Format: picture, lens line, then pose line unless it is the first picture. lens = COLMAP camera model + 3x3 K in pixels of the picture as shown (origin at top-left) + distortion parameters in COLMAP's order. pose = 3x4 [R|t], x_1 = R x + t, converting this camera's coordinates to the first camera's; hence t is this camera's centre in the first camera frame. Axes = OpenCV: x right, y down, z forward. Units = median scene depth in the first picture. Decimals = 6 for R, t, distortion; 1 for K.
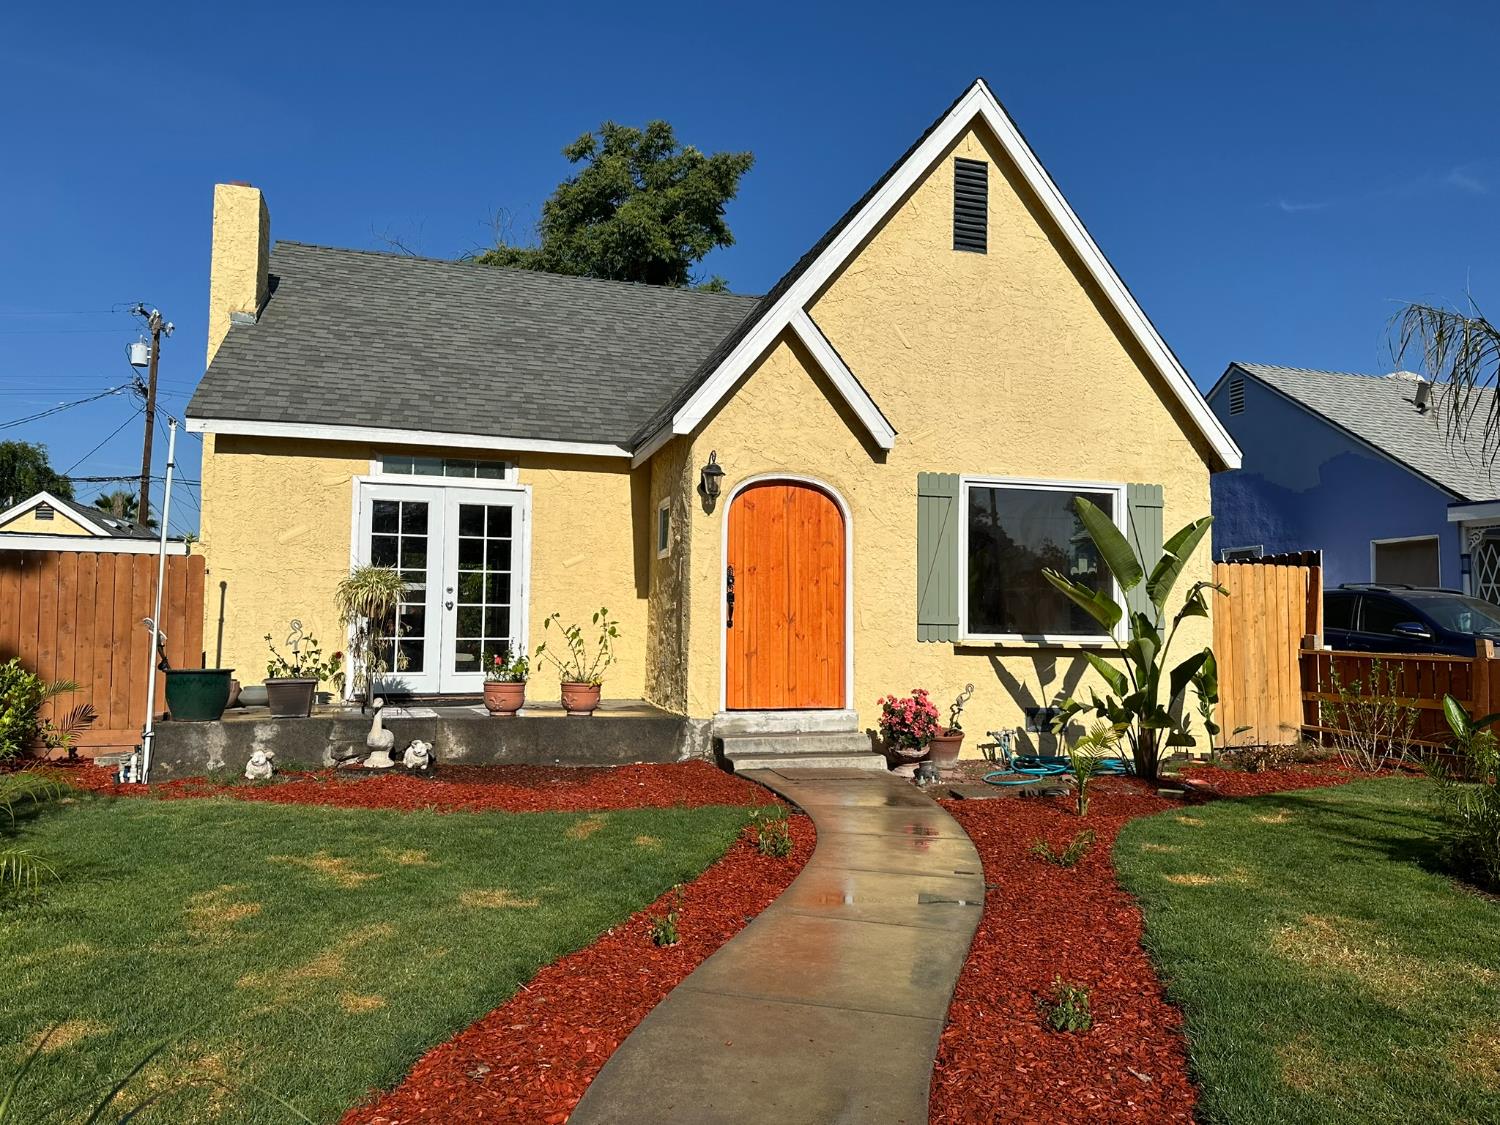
lens RADIAL K [[1052.4, 0, 763.5], [0, 1052.4, 560.5], [0, 0, 1]] dist [0.044286, -0.045917]
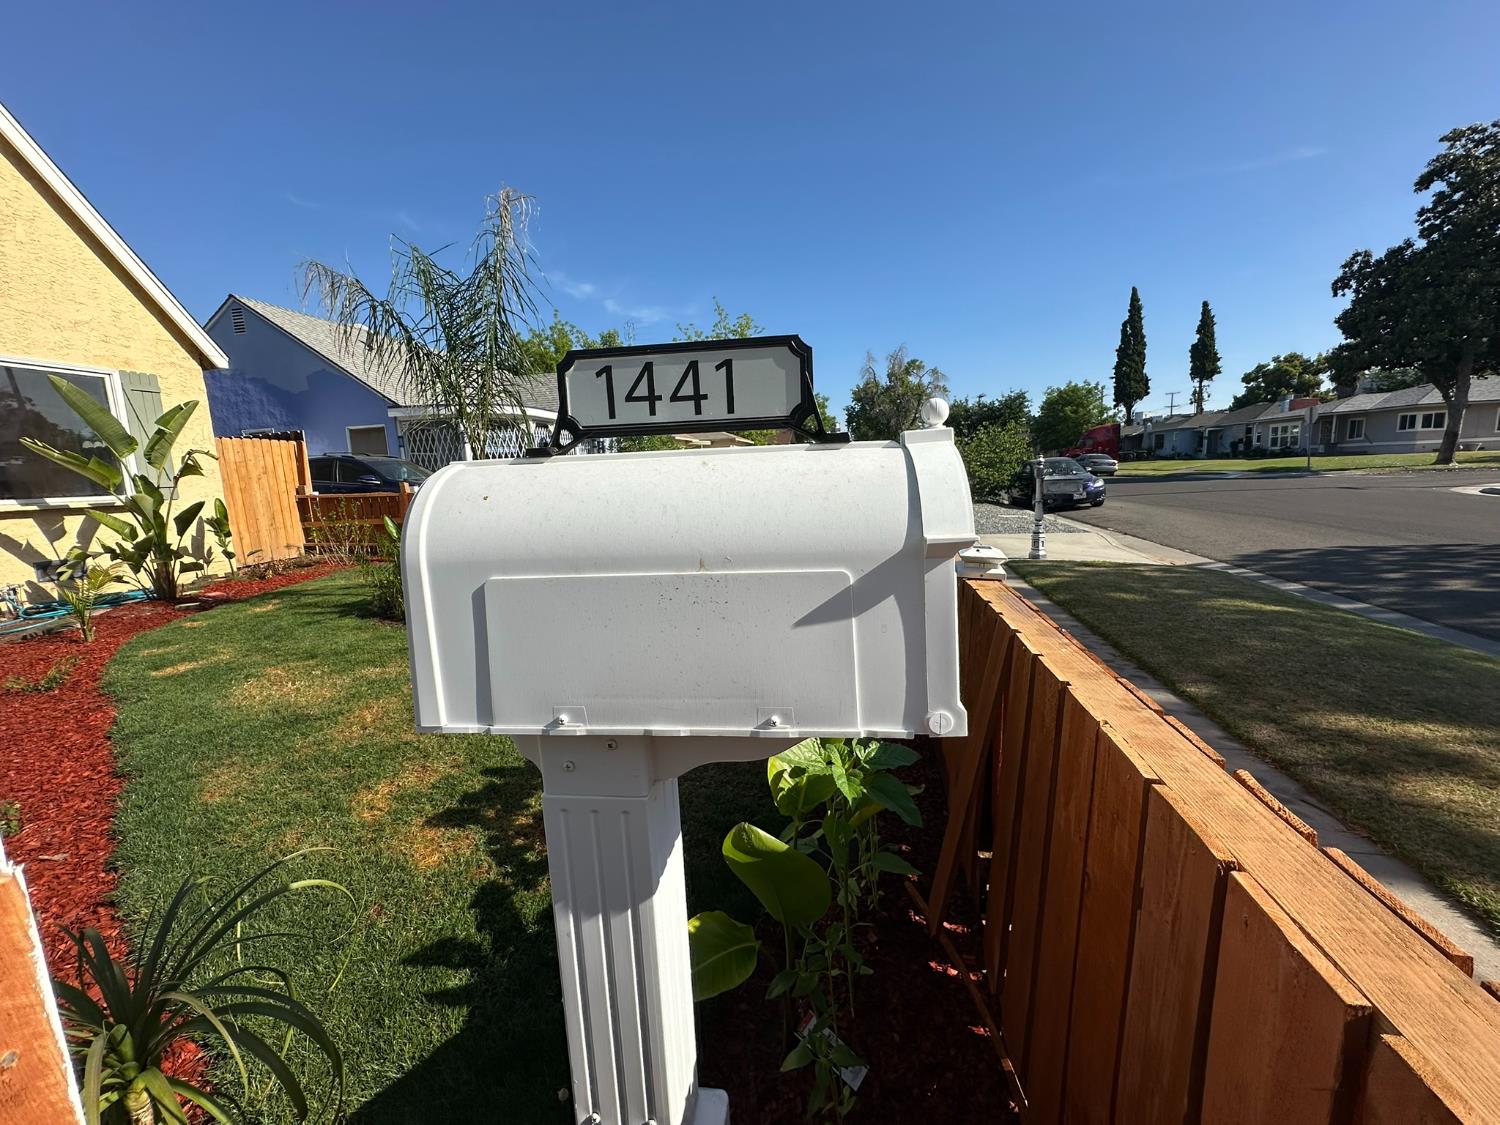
lens RADIAL K [[600.2, 0, 744.7], [0, 600.2, 563.8], [0, 0, 1]] dist [-0.002598, 0.000480]
pose [[0.471606, -0.169121, 0.865440, 0.048676], [-0.006858, 0.980703, 0.195382, 0.007272], [-0.881783, -0.098078, 0.461345, 0.011920]]
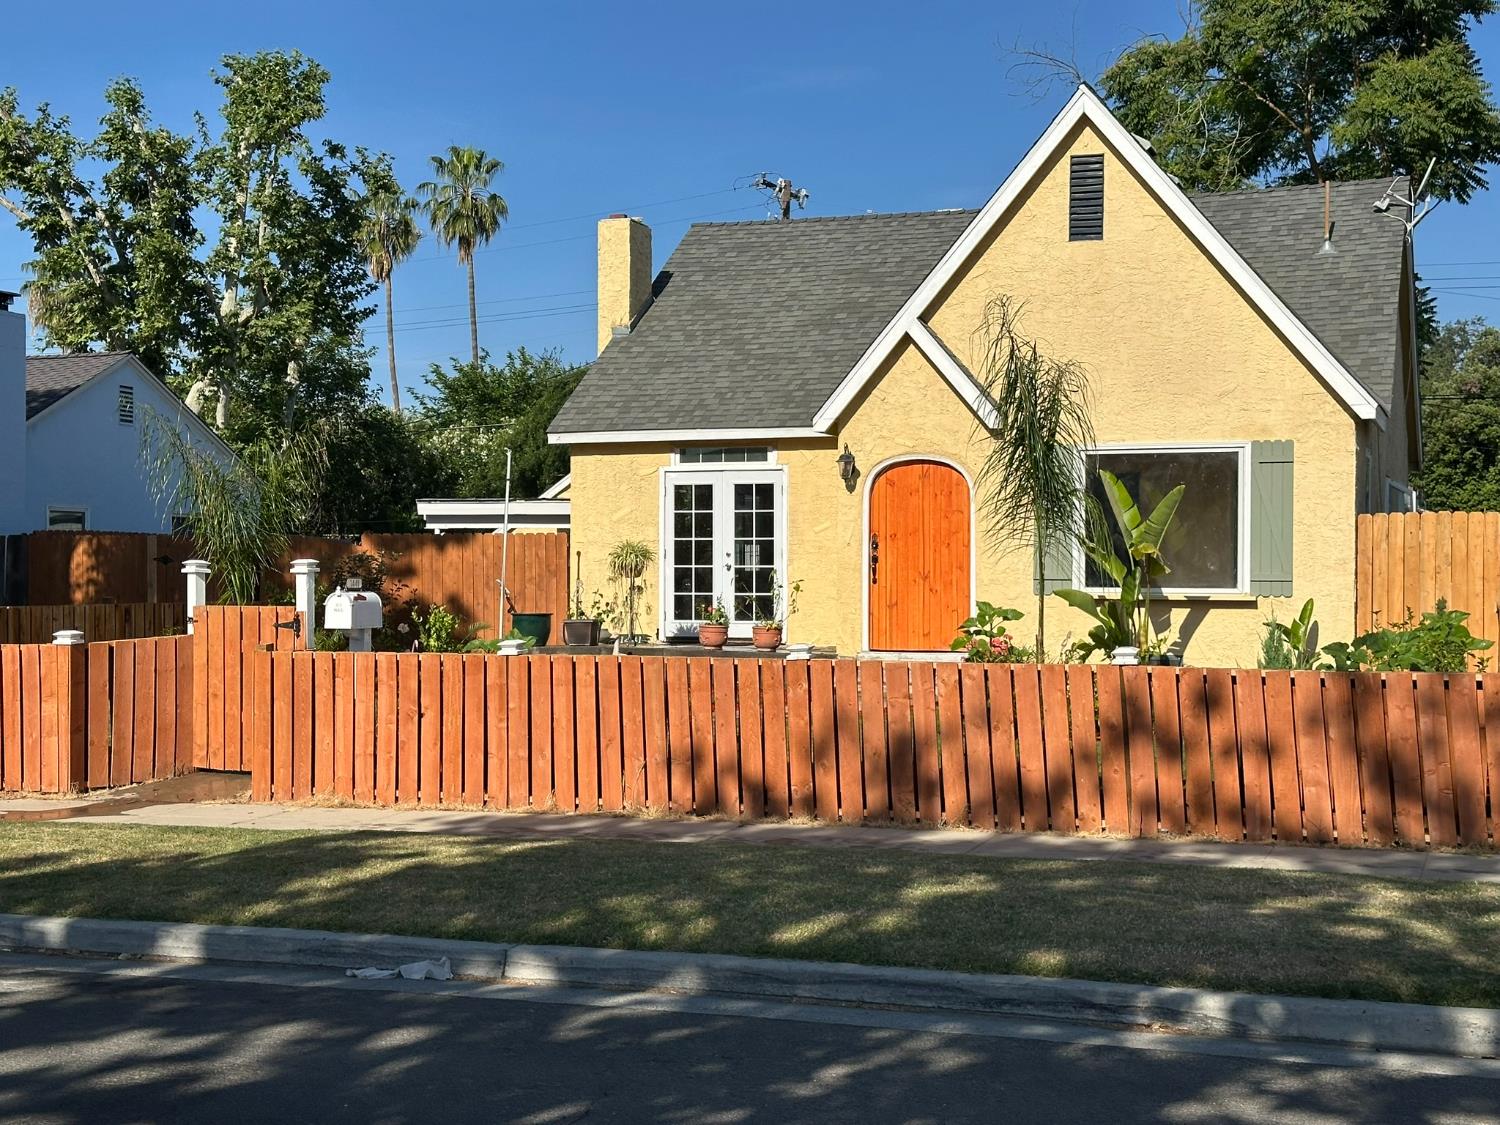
lens RADIAL K [[2139.2, 0, 747.1], [0, 2139.2, 567.7], [0, 0, 1]] dist [-0.113855, 0.000000]
pose [[0.798444, -0.011932, -0.601951, 1.283764], [0.045157, 0.998174, 0.040111, -0.058841], [0.600374, -0.059209, 0.797525, -1.027489]]
